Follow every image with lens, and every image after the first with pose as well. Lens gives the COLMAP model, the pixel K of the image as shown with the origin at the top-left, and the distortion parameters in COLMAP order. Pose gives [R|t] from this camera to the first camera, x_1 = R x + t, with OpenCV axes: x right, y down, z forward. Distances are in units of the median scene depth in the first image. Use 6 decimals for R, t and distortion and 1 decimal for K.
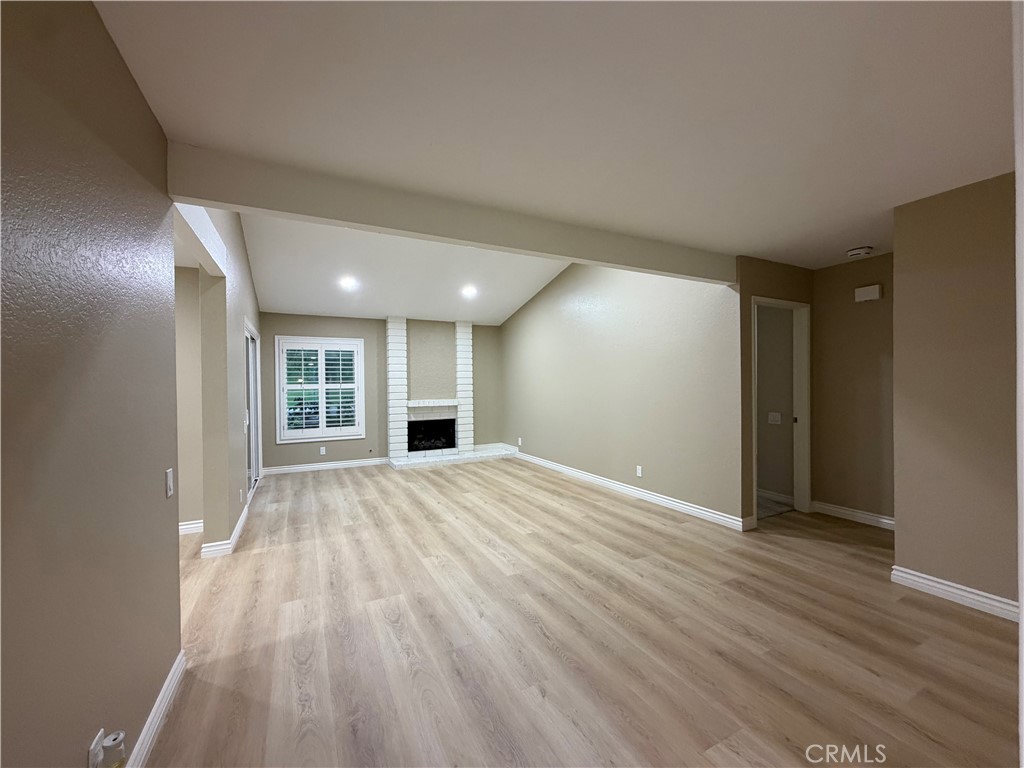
lens RADIAL K [[410.3, 0, 512.3], [0, 410.3, 383.6], [0, 0, 1]] dist [-0.001519, -0.000160]
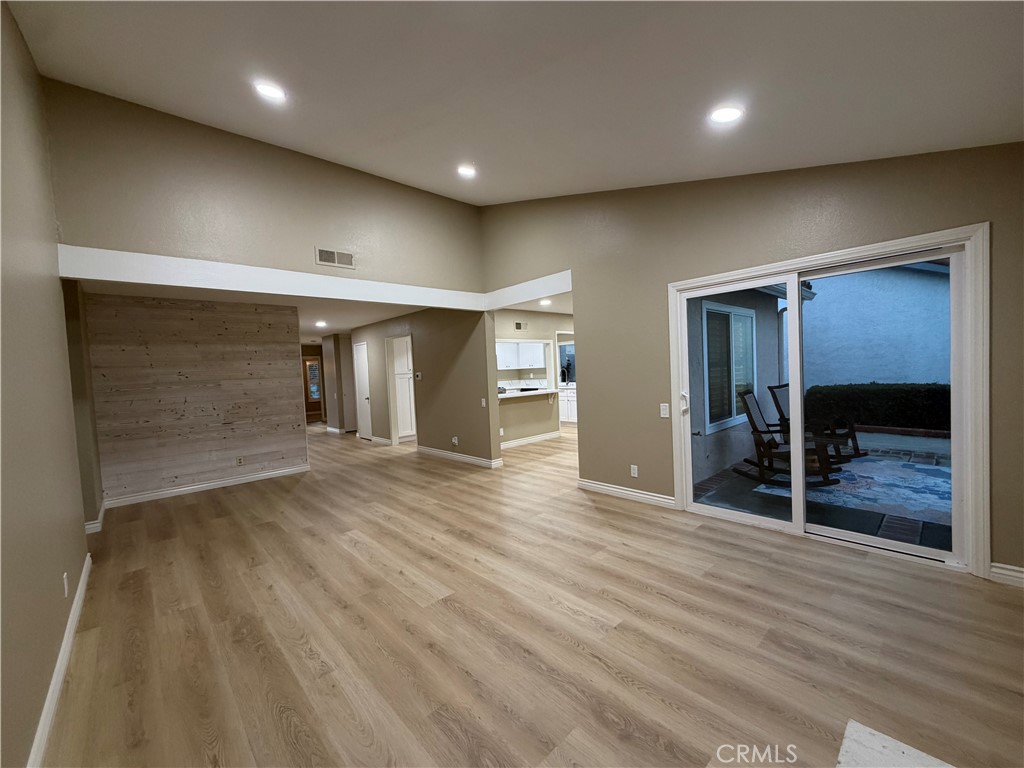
lens RADIAL K [[410.3, 0, 511.8], [0, 410.3, 387.7], [0, 0, 1]] dist [-0.001519, -0.000160]
pose [[-0.962924, 0.067747, -0.261126, -0.102923], [0.057294, 0.997229, 0.047446, -0.008333], [0.263617, 0.030726, -0.964138, 2.031429]]
